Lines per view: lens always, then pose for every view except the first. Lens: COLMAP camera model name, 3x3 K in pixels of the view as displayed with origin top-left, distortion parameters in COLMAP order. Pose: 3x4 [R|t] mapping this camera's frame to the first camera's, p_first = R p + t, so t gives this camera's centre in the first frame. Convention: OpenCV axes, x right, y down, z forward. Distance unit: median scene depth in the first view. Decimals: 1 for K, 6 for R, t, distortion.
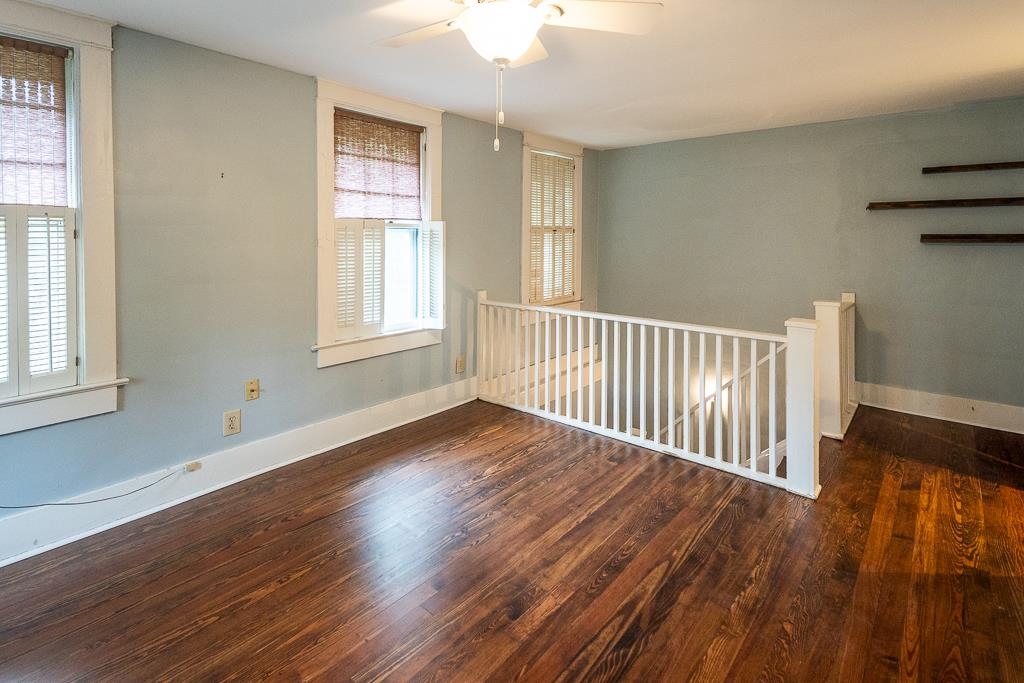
lens RADIAL K [[497.7, 0, 510.5], [0, 497.7, 325.5], [0, 0, 1]] dist [0.055172, -0.023067]
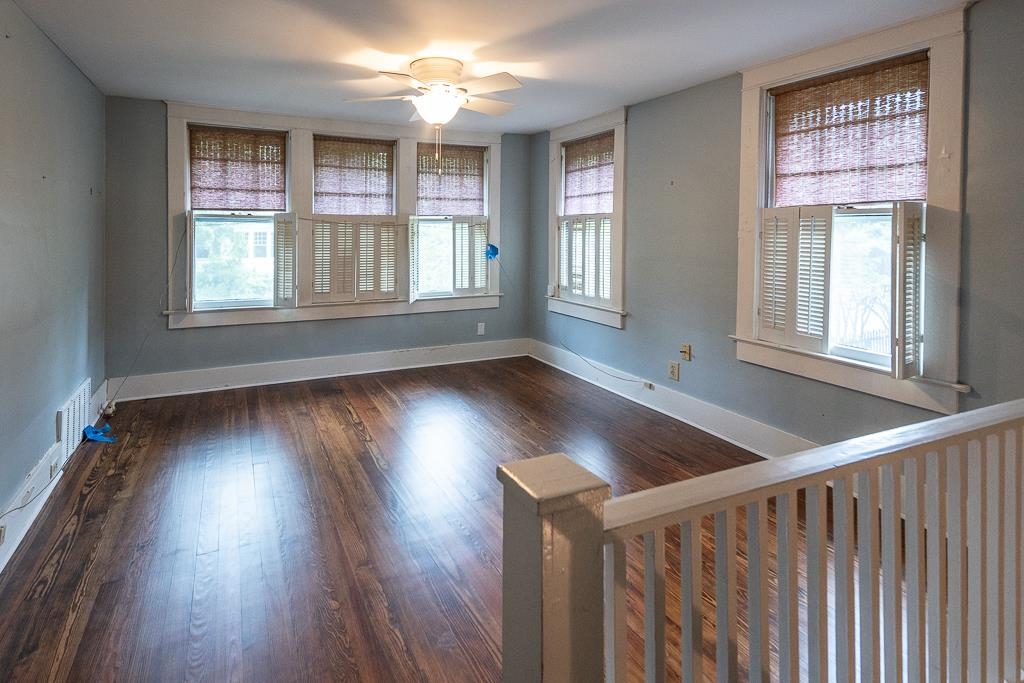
lens RADIAL K [[497.7, 0, 510.5], [0, 497.7, 325.5], [0, 0, 1]] dist [0.055172, -0.023067]
pose [[-0.355617, 0.166055, -0.919762, 0.691906], [-0.183327, 0.952580, 0.242862, -0.141112], [0.916476, 0.254983, -0.308311, 0.873744]]
